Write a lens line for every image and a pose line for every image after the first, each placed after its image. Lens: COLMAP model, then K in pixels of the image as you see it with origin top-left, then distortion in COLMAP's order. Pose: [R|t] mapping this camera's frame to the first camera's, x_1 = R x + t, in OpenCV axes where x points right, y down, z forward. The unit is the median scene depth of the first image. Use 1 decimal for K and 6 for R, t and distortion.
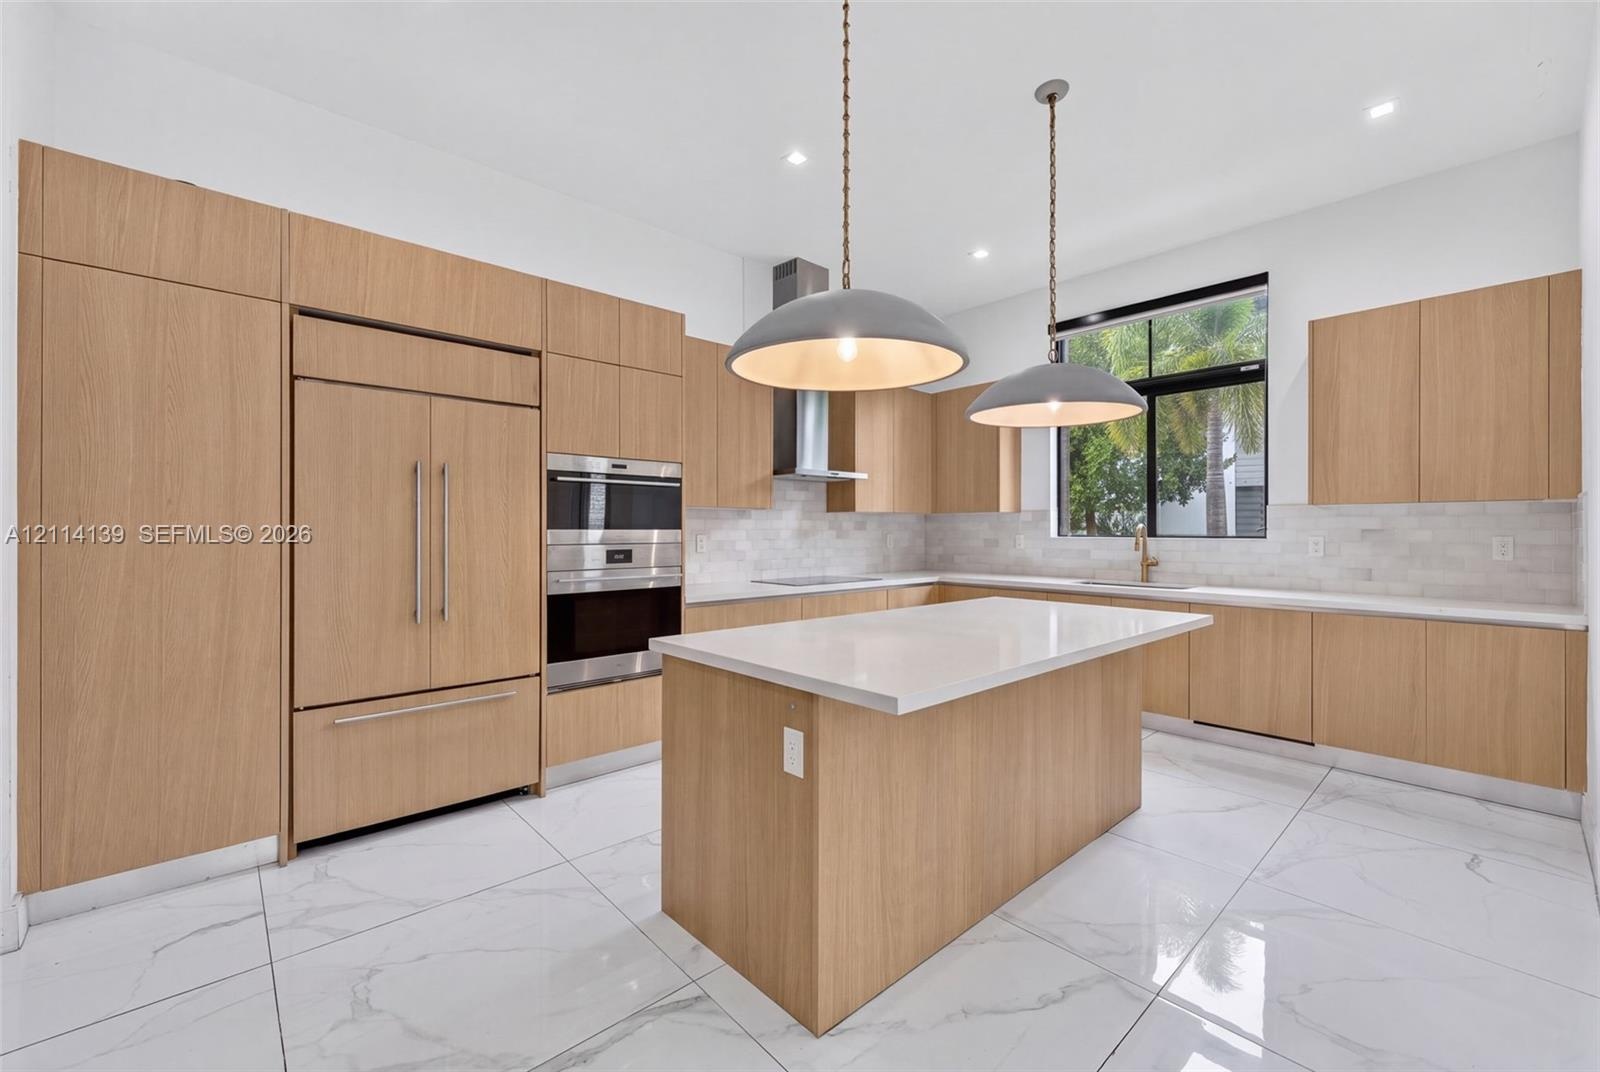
lens RADIAL K [[646.9, 0, 799.1], [0, 646.9, 533.5], [0, 0, 1]] dist [-0.000323, 0.000031]
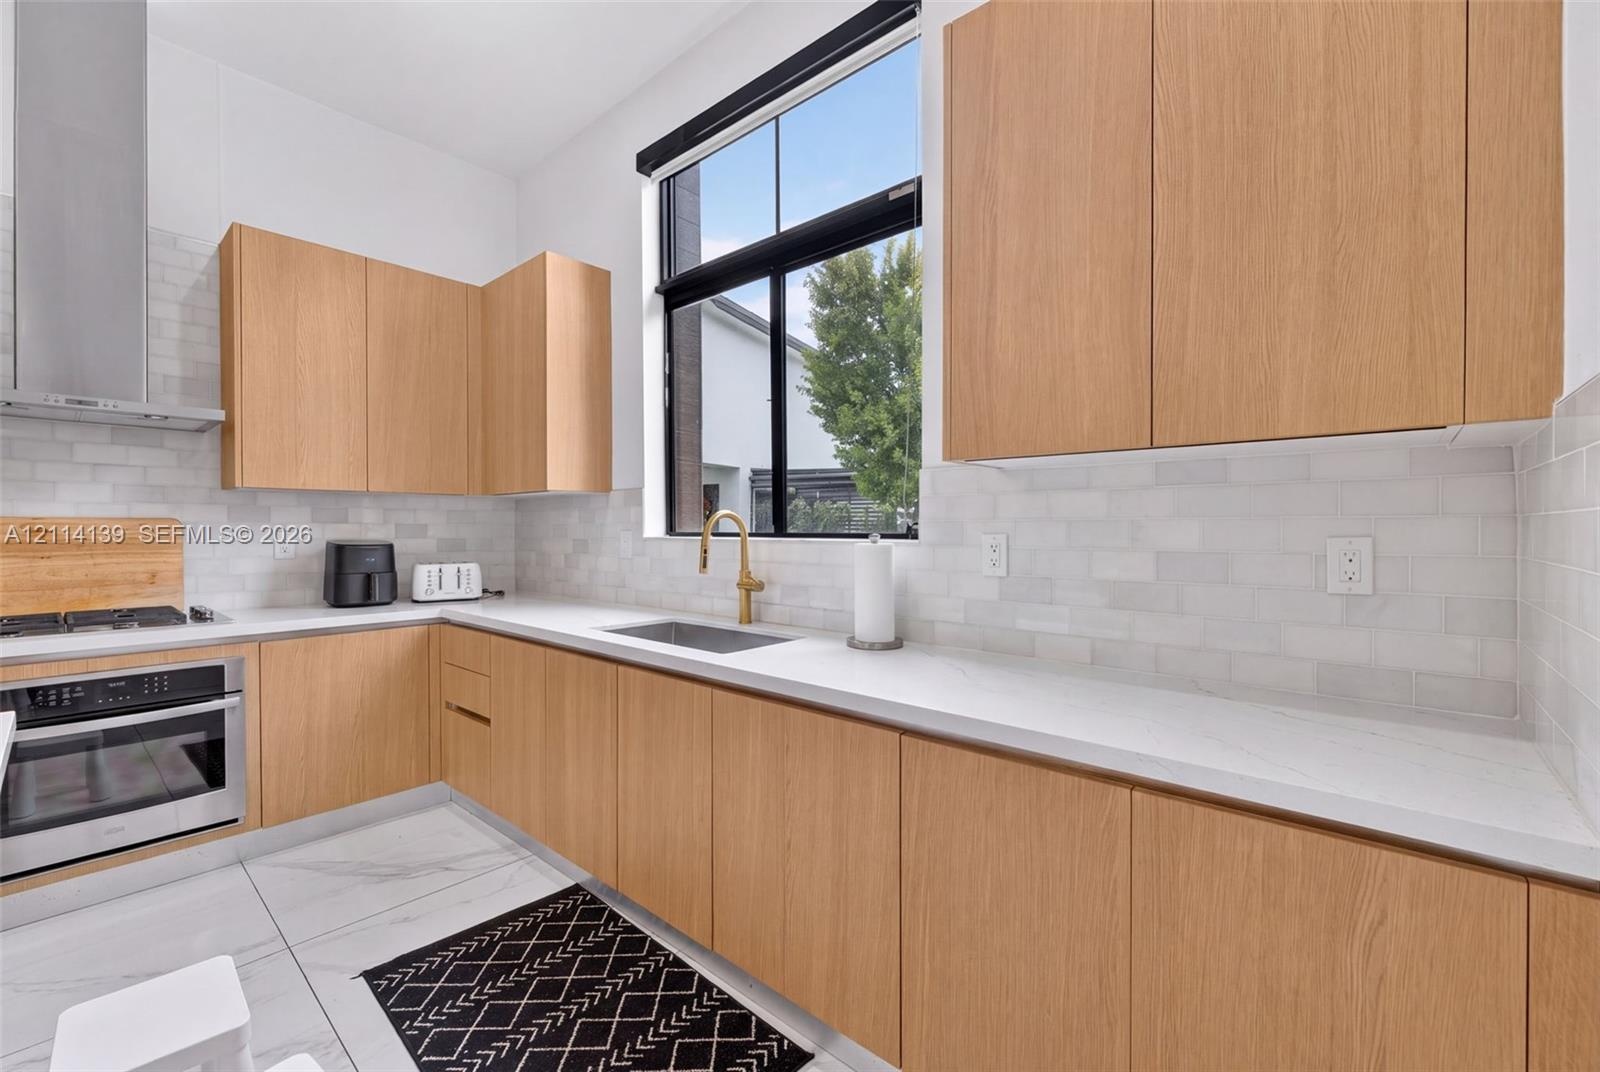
lens RADIAL K [[678.5, 0, 795.9], [0, 678.5, 532.8], [0, 0, 1]] dist [-0.001266, -0.000207]
pose [[0.994624, -0.002217, 0.103525, 0.652856], [0.001730, 0.999987, 0.004790, 0.000393], [-0.103535, -0.004585, 0.994615, 0.575375]]
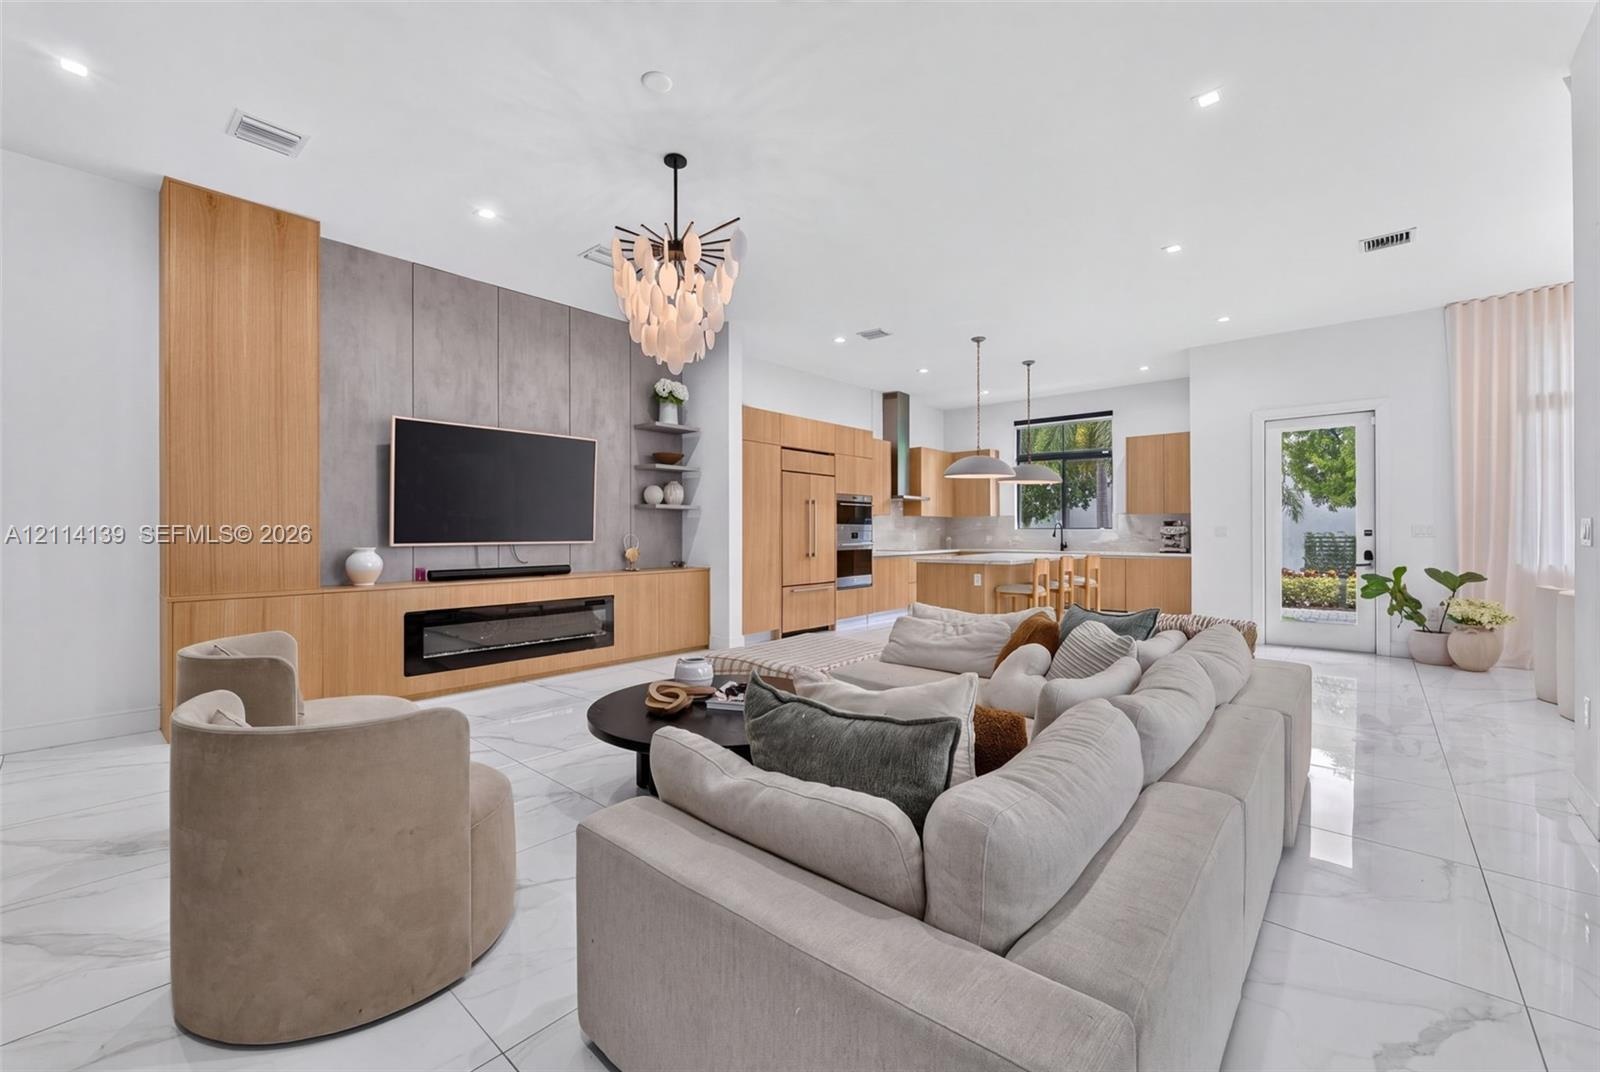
lens RADIAL K [[646.9, 0, 799.1], [0, 646.9, 533.5], [0, 0, 1]] dist [-0.000323, 0.000031]
pose [[0.993827, -0.002057, 0.110919, -0.692536], [0.002032, 0.999998, 0.000345, 0.023797], [-0.110920, -0.000117, 0.993829, -1.267266]]
